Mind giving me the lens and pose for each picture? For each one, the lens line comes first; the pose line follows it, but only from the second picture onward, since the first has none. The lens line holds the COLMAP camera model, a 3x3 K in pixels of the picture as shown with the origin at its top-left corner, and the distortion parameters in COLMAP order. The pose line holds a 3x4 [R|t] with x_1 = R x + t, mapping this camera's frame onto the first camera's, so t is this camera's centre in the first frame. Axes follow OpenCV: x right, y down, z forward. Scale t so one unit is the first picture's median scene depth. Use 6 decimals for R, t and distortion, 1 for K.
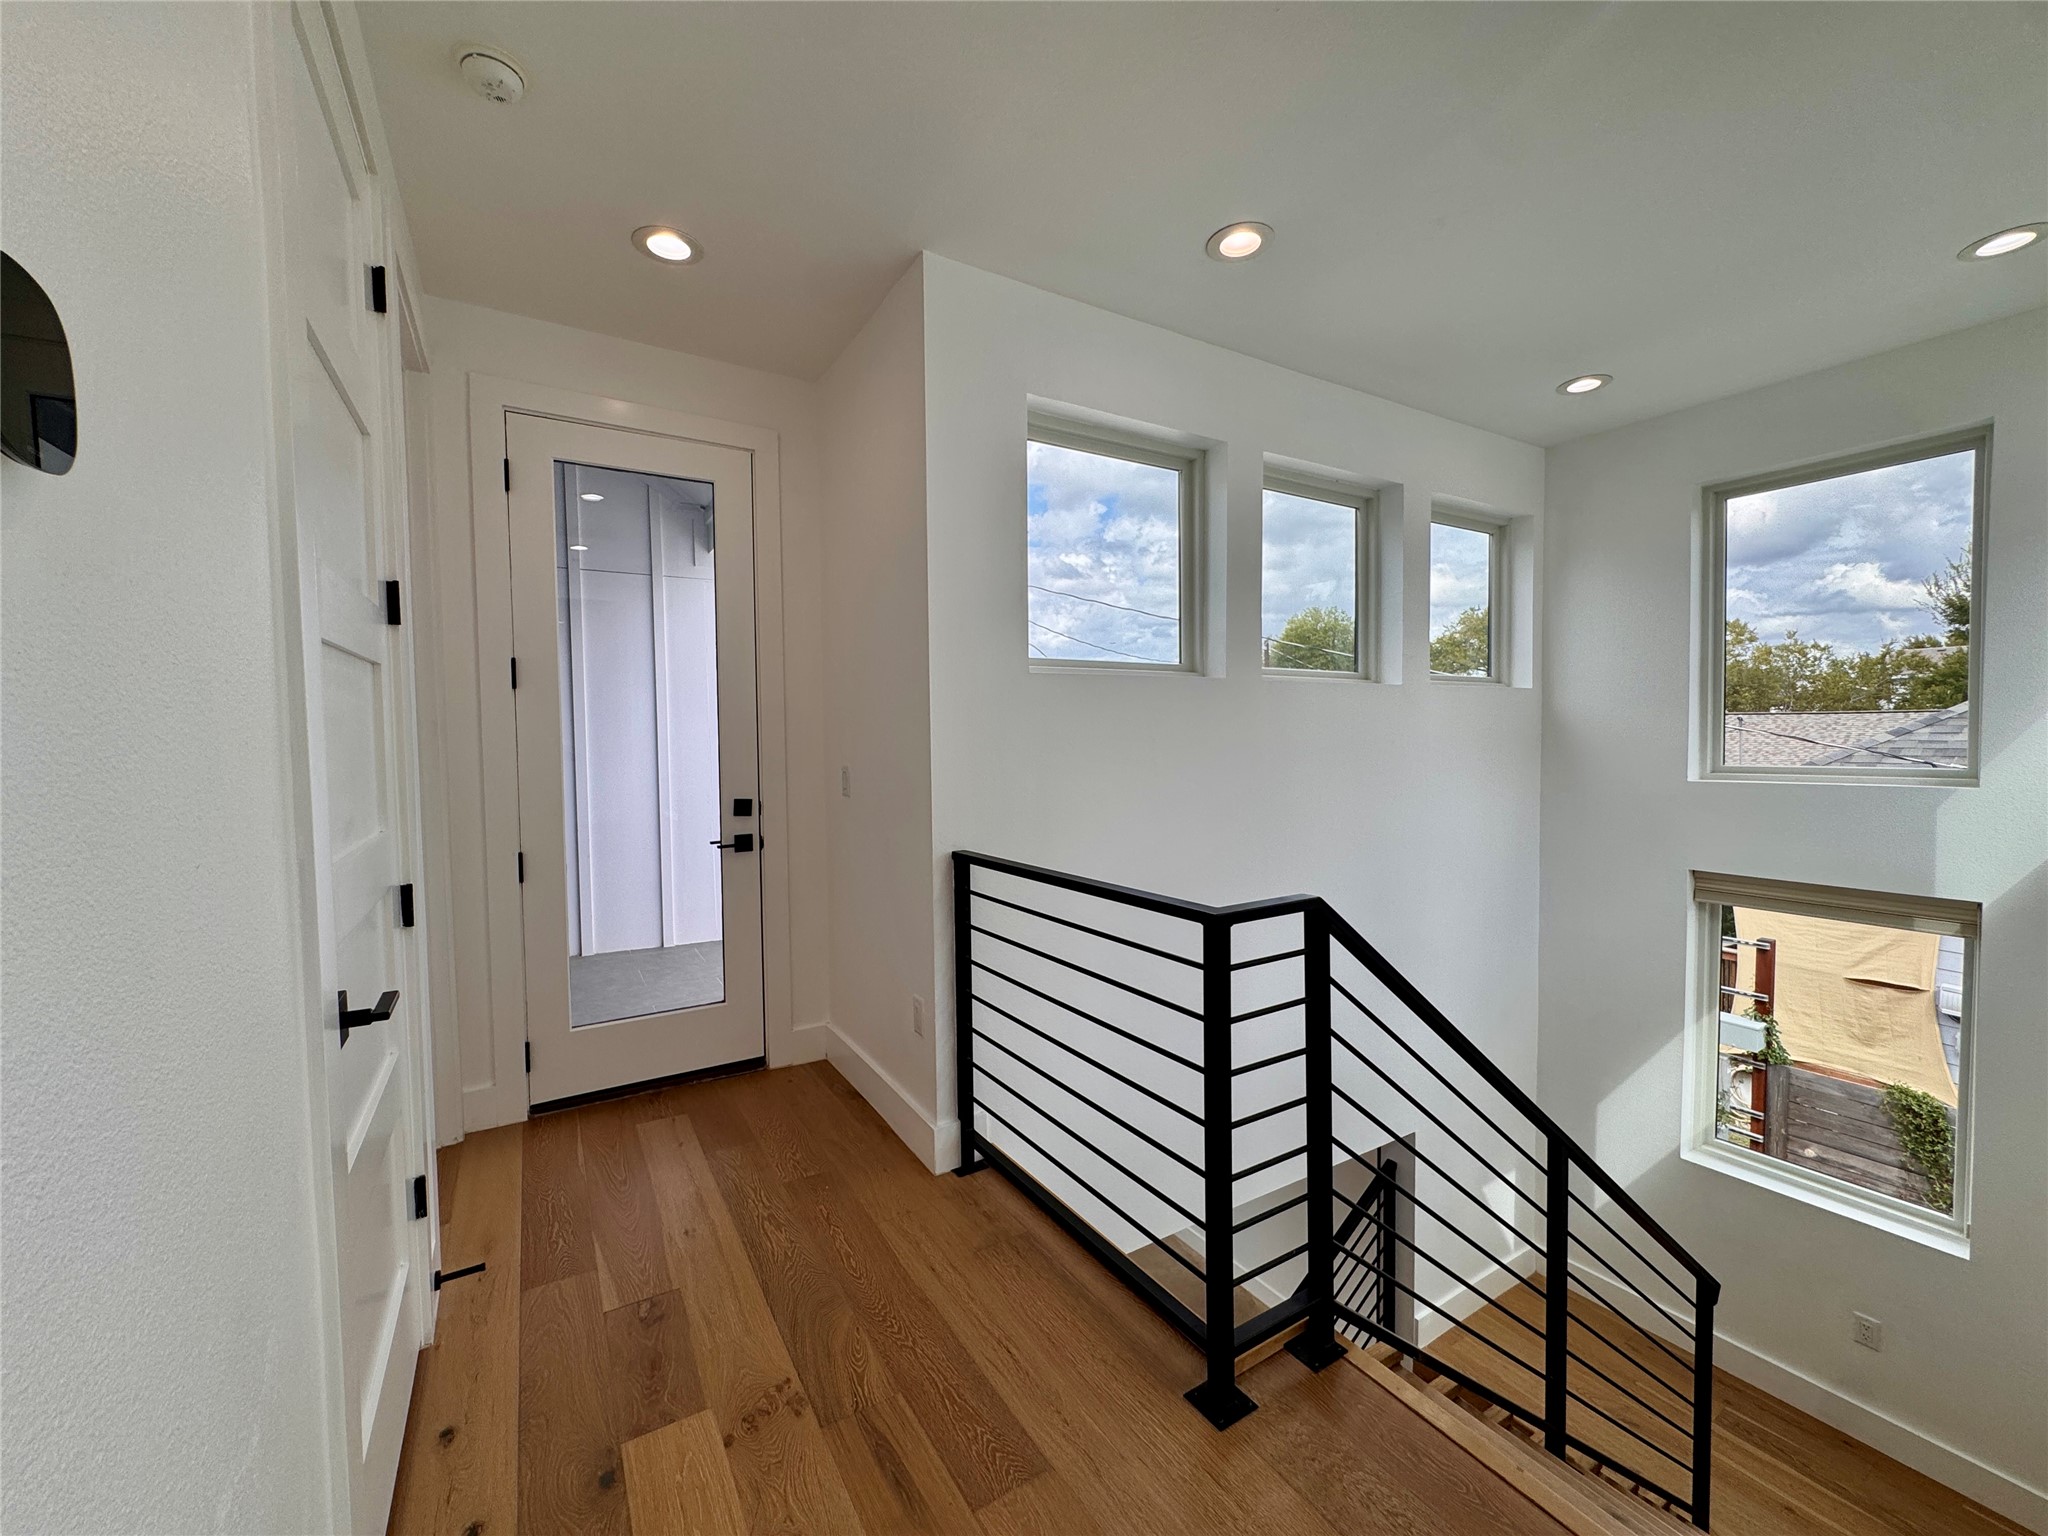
lens RADIAL K [[819.3, 0, 1024.0], [0, 819.3, 768.0], [0, 0, 1]] dist [-0.002409, -0.000266]
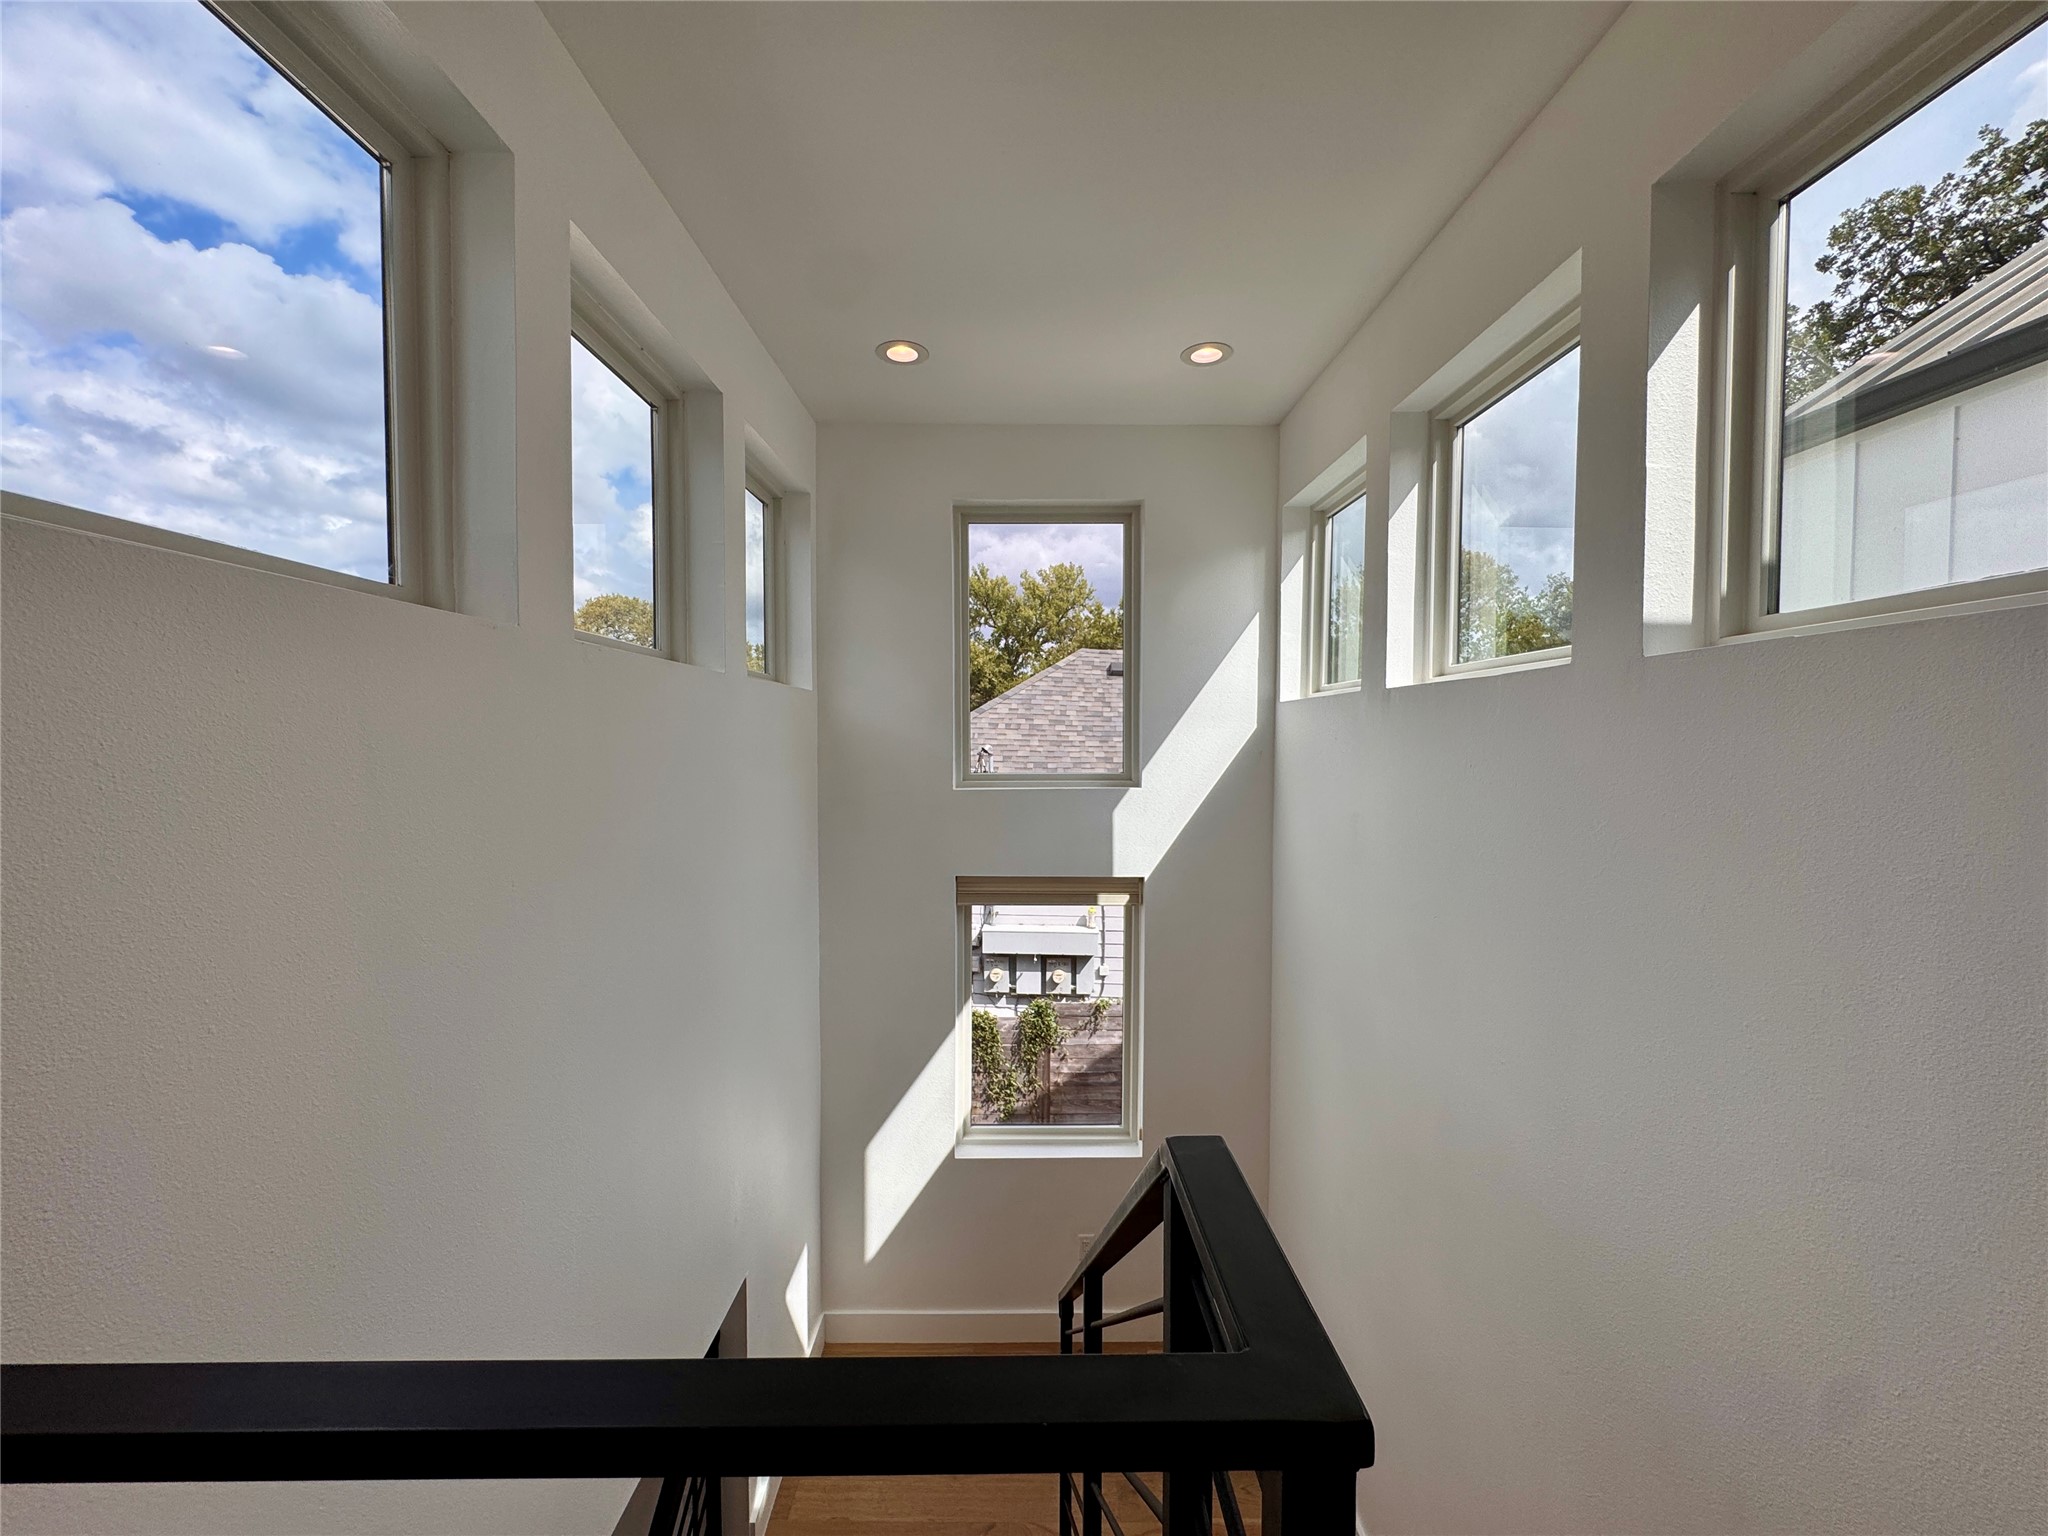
lens RADIAL K [[819.3, 0, 1024.0], [0, 819.3, 768.0], [0, 0, 1]] dist [-0.002409, -0.000266]
pose [[0.515816, -0.015678, 0.856556, -0.020924], [0.021766, 0.999750, 0.005191, -0.013410], [-0.856423, 0.015966, 0.516028, 0.393186]]
